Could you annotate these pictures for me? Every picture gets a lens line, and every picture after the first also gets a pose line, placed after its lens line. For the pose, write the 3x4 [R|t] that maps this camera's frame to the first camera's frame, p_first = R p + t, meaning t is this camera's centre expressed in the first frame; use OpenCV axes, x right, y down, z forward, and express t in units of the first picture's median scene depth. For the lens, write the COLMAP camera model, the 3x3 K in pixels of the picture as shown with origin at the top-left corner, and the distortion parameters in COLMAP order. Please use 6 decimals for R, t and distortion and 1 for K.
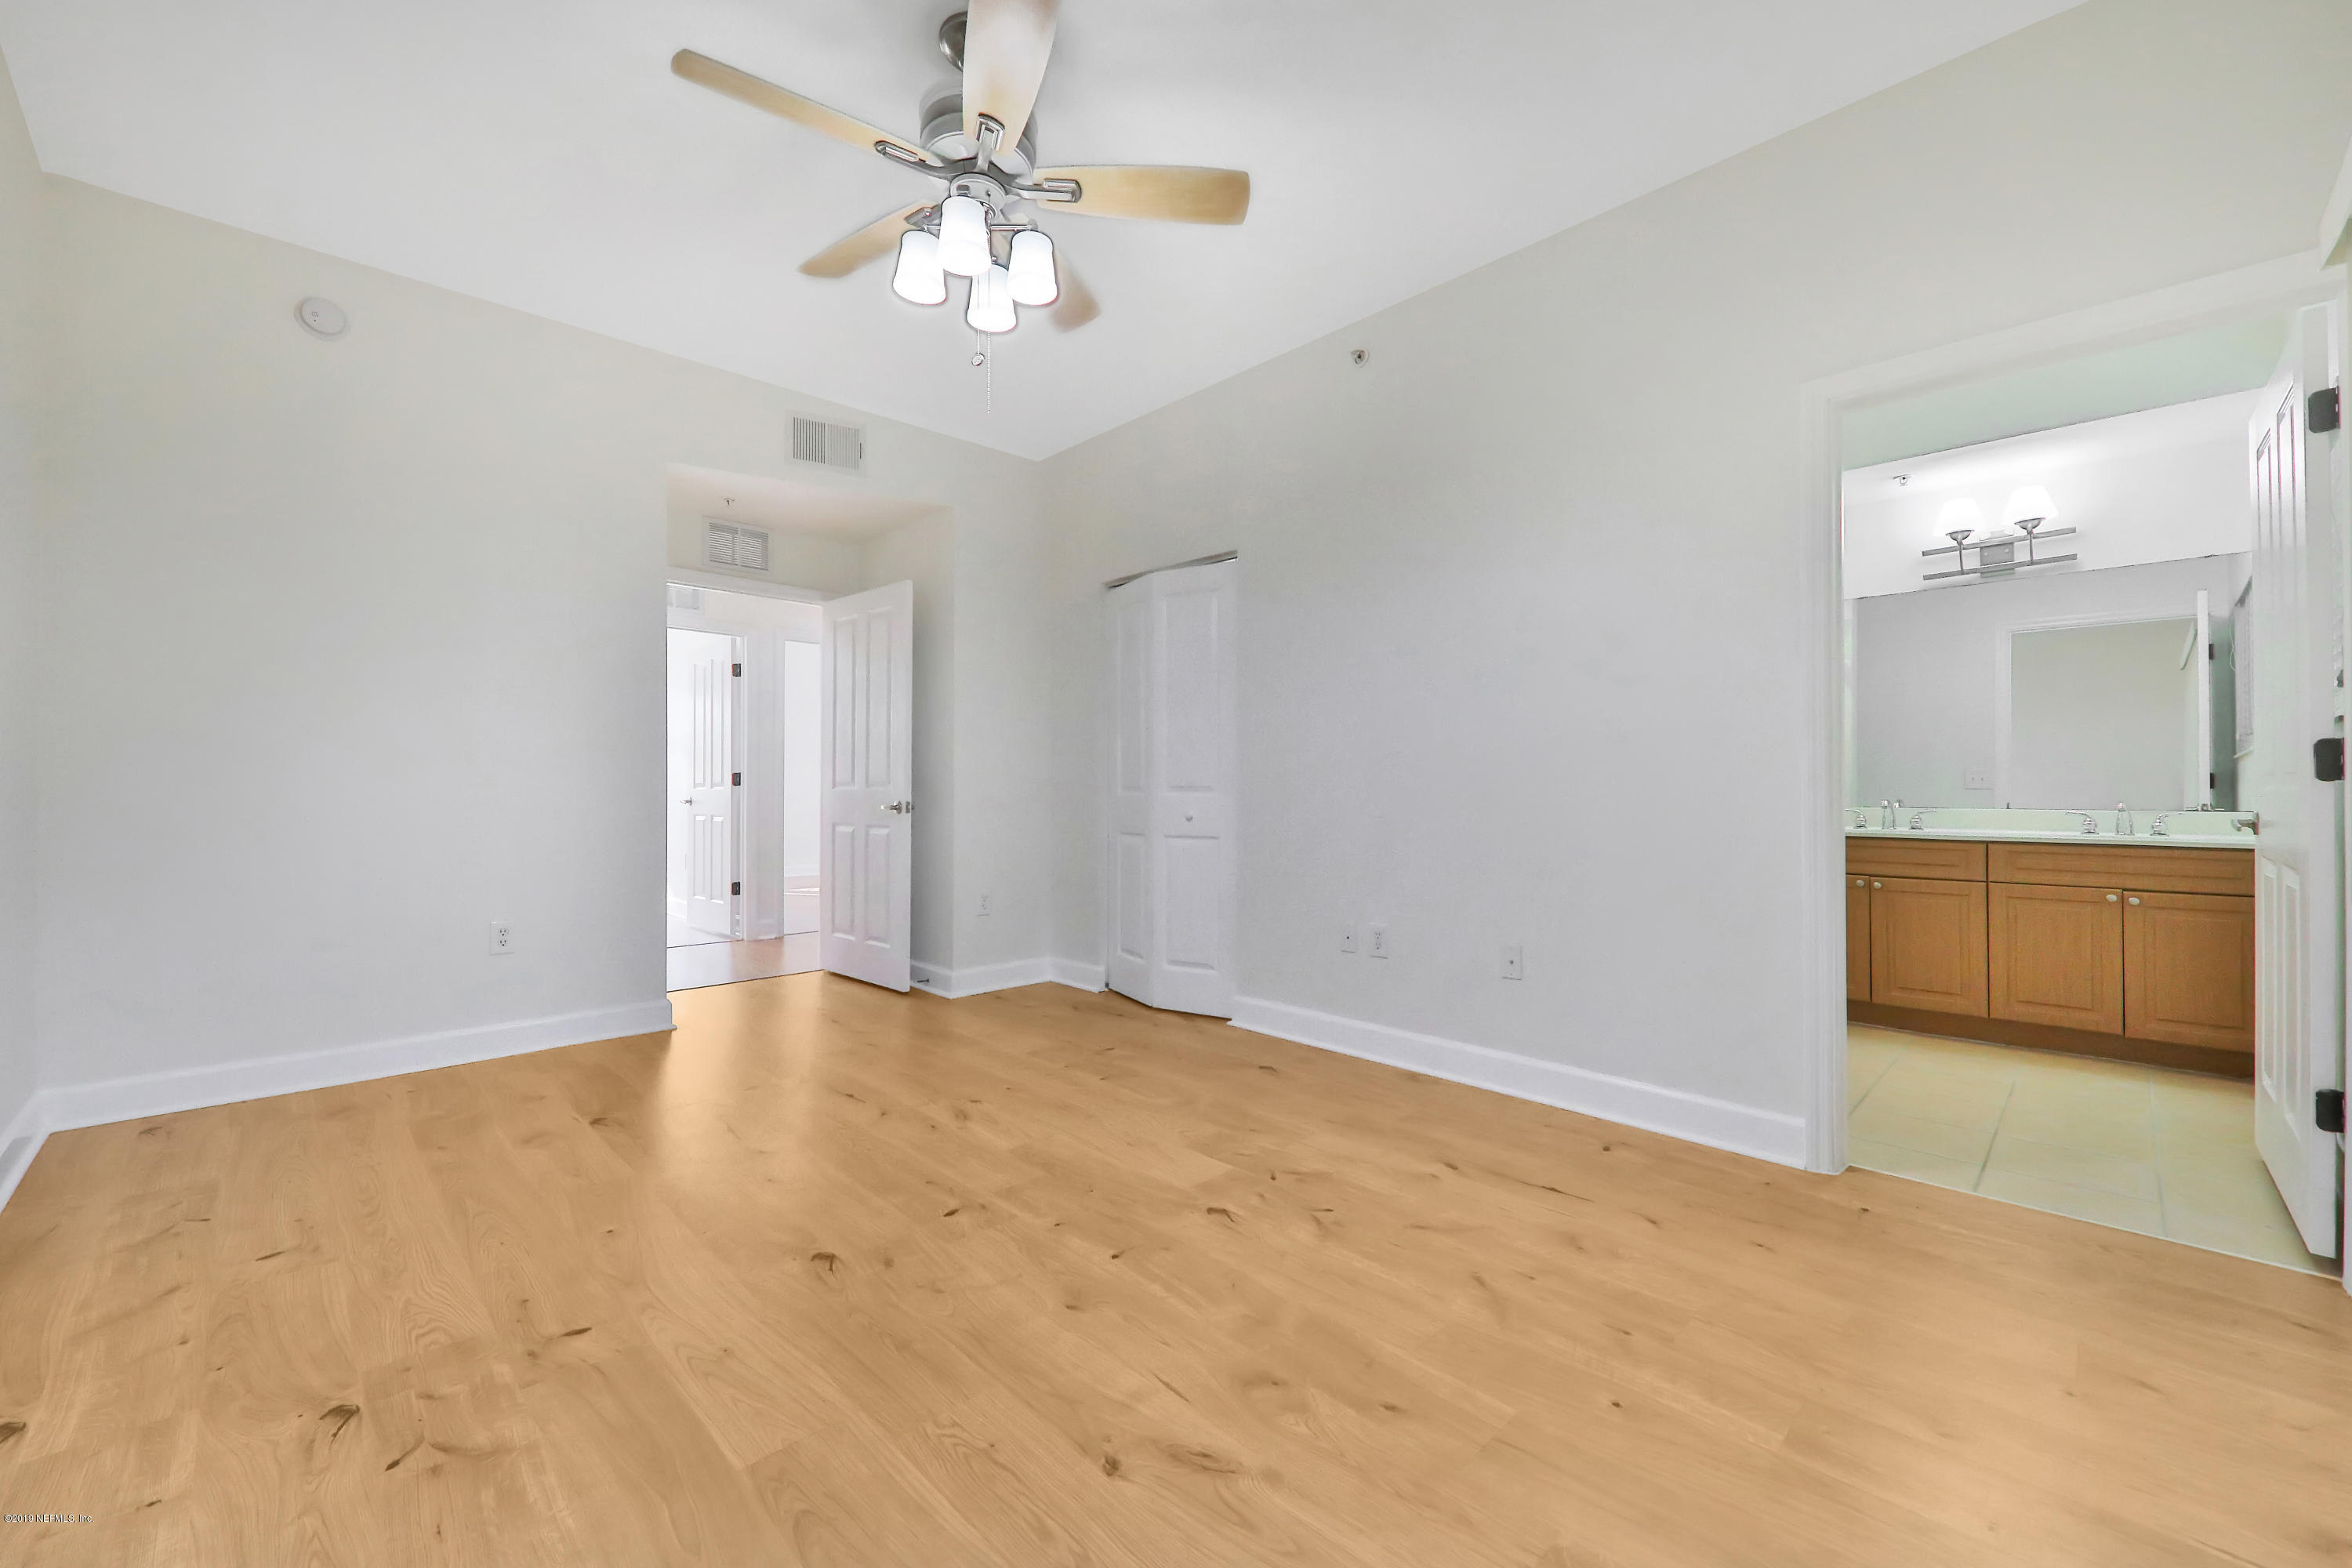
lens RADIAL K [[921.8, 0, 1159.3], [0, 921.8, 778.0], [0, 0, 1]] dist [0.007824, -0.007210]
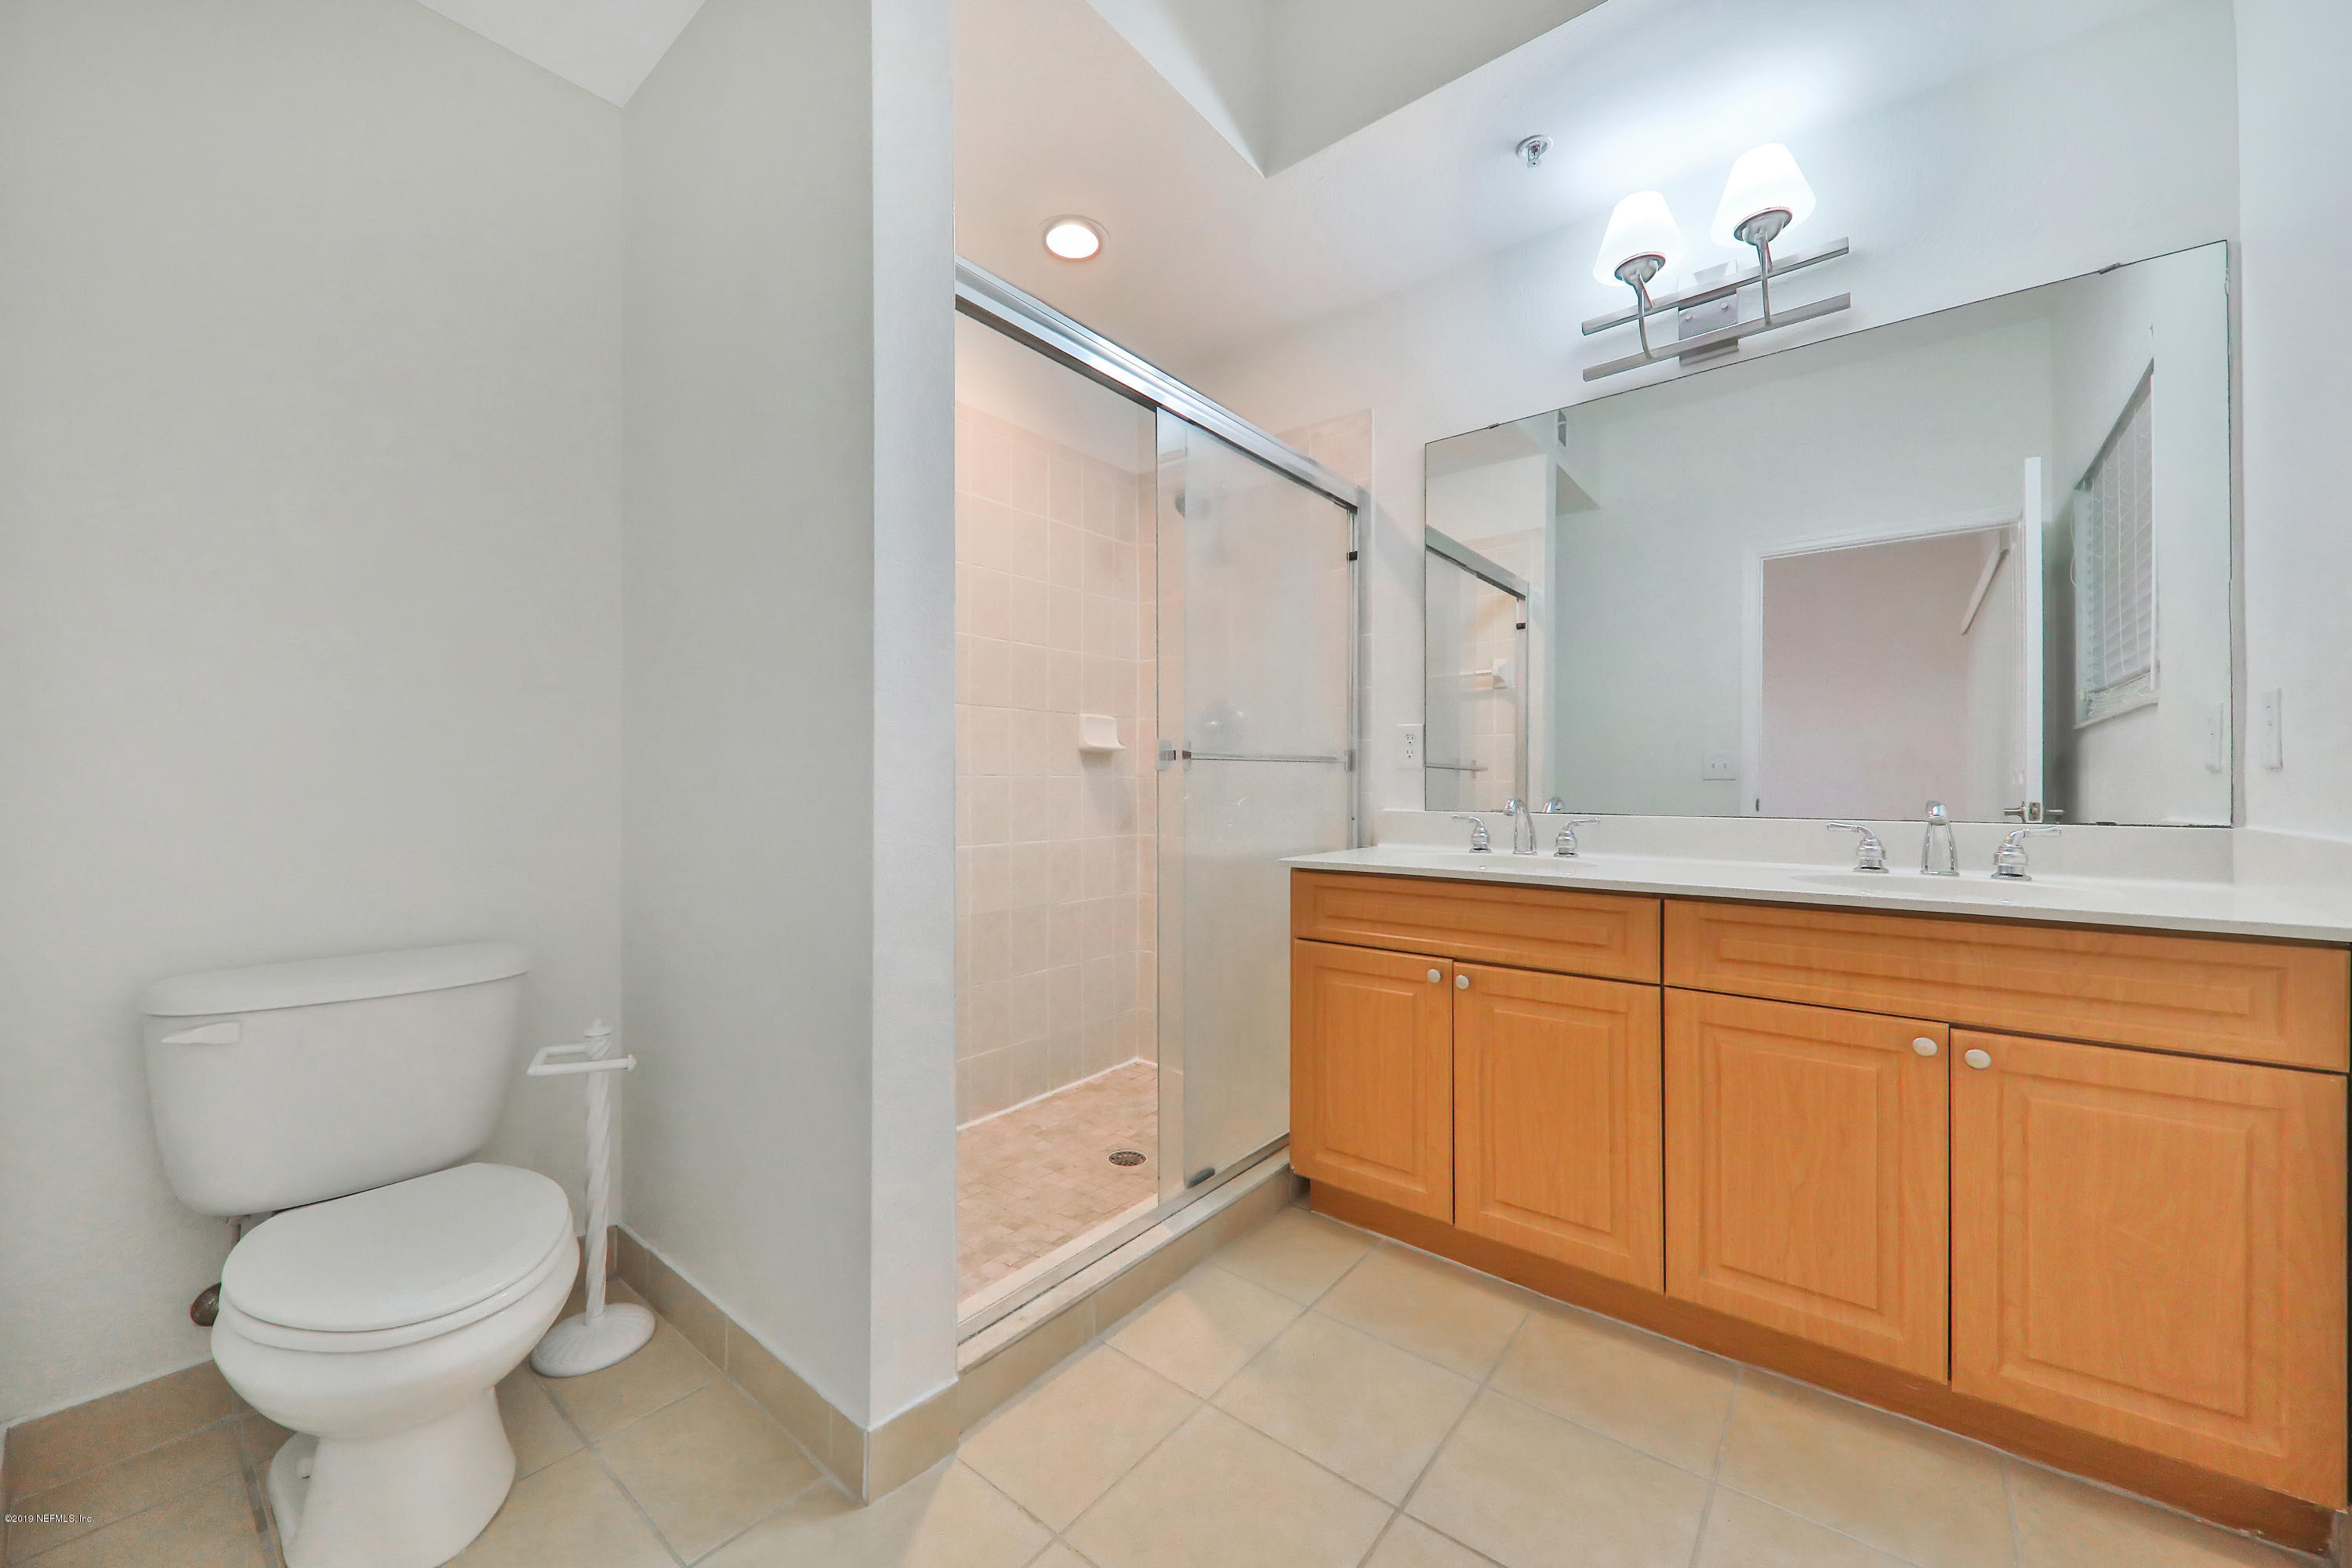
lens RADIAL K [[878.7, 0, 1170.0], [0, 878.7, 779.5], [0, 0, 1]] dist [0.010796, -0.008216]
pose [[0.991690, -0.002124, 0.128632, 0.610052], [0.001211, 0.999974, 0.007175, 0.010722], [-0.128644, -0.006960, 0.991666, 0.613920]]
